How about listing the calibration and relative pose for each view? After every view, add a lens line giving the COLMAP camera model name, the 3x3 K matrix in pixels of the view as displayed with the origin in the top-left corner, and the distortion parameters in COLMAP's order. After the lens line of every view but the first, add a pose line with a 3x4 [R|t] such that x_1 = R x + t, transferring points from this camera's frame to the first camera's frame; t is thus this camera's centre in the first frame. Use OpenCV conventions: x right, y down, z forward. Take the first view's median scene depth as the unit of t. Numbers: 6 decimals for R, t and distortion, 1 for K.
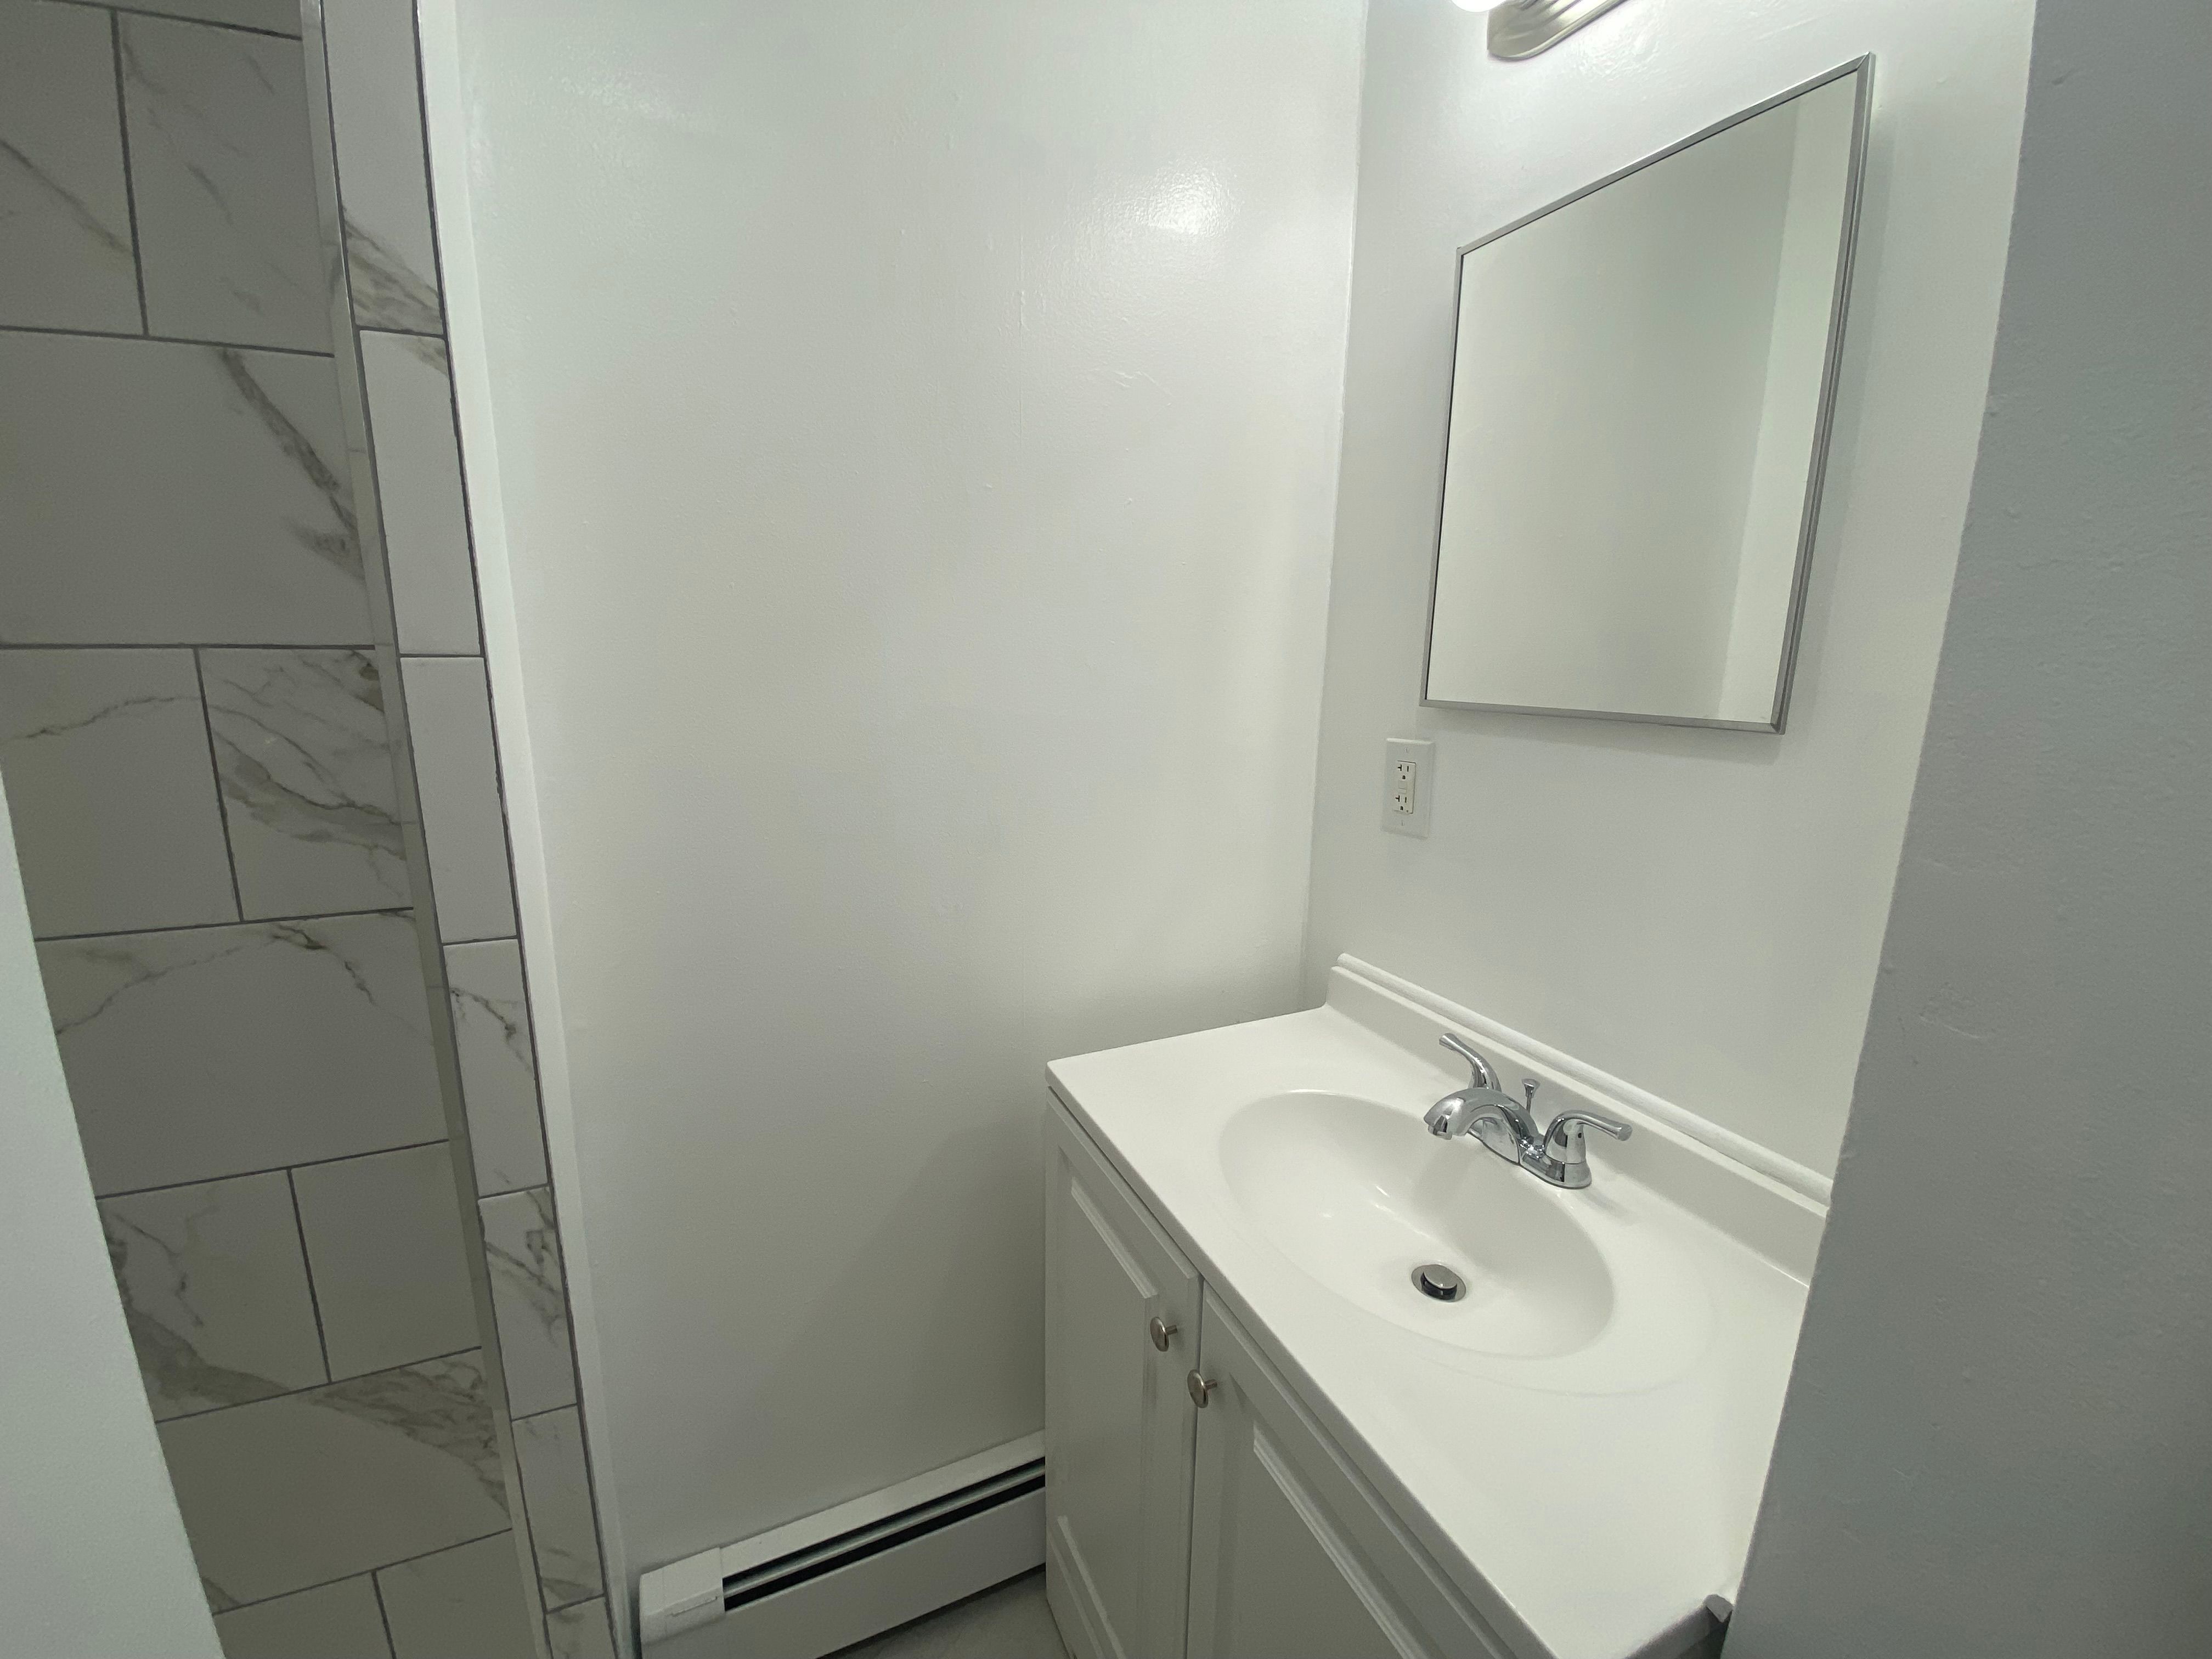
lens RADIAL K [[886.4, 0, 1100.1], [0, 886.4, 826.0], [0, 0, 1]] dist [0.007099, -0.015178]
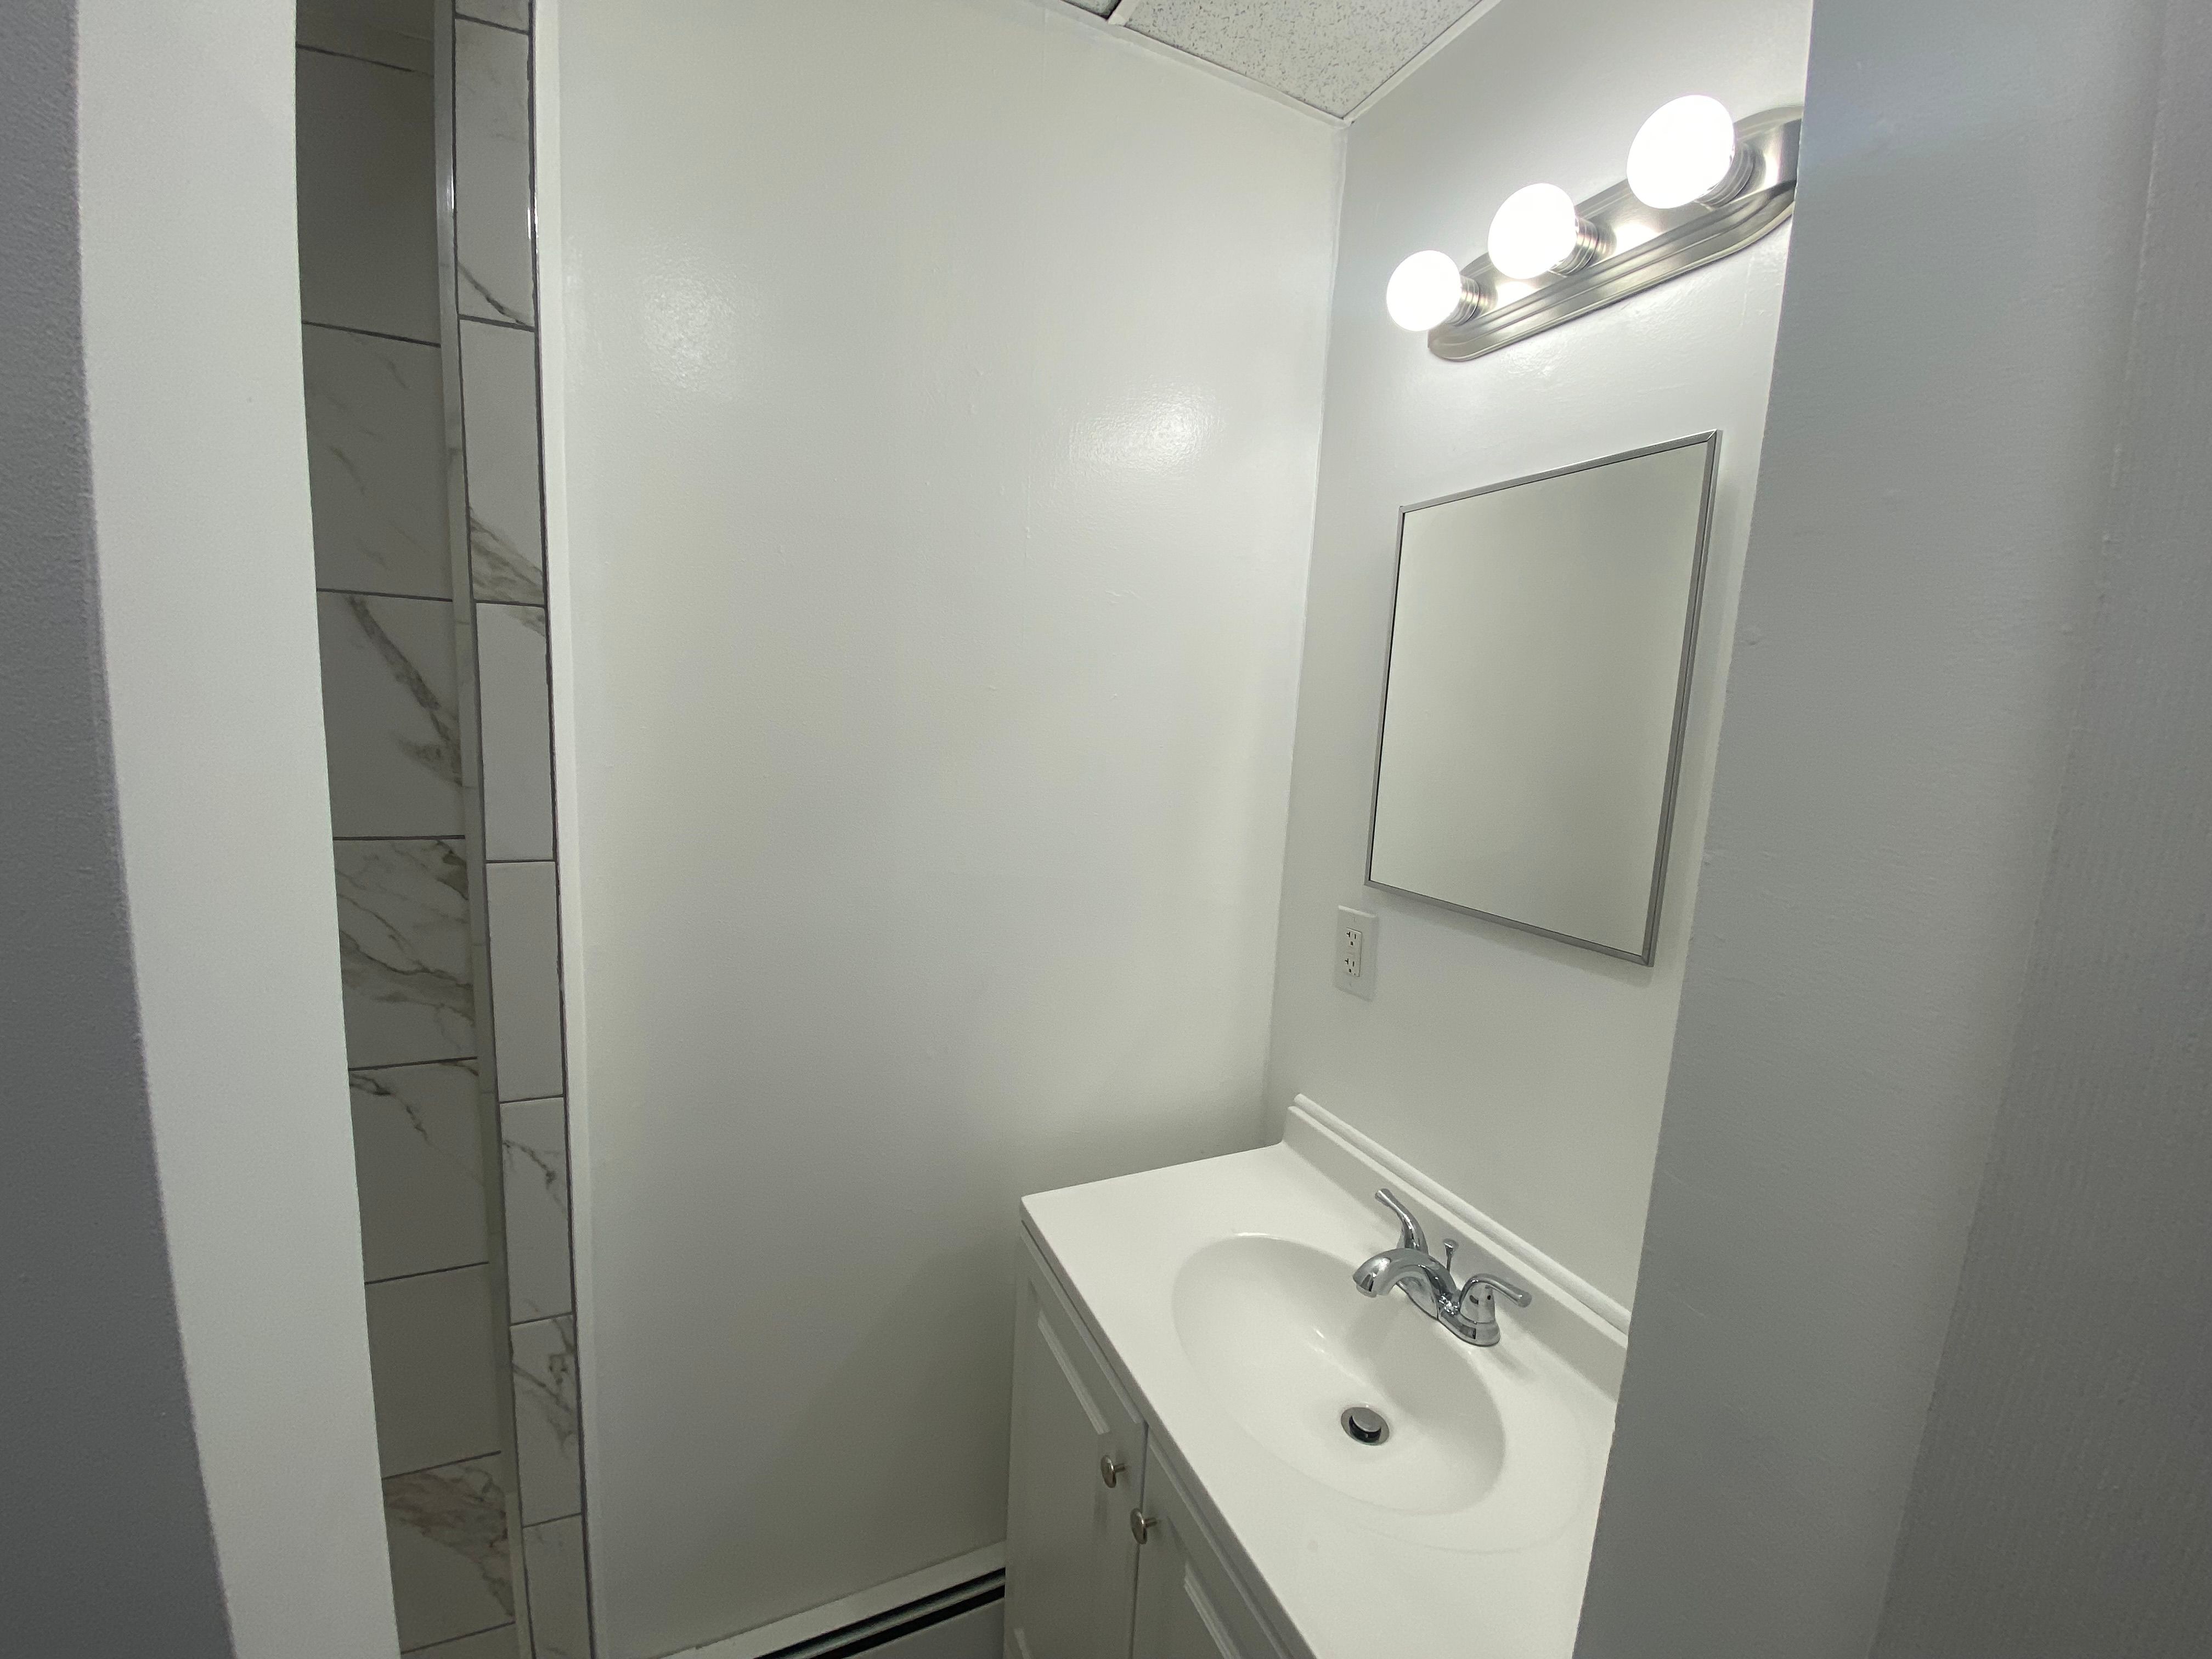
lens RADIAL K [[886.4, 0, 1098.9], [0, 886.4, 826.5], [0, 0, 1]] dist [0.007099, -0.015178]
pose [[0.999327, 0.036487, 0.003756, 0.019139], [-0.036185, 0.997430, -0.061845, -0.163244], [-0.006003, 0.061667, 0.998079, -0.161378]]
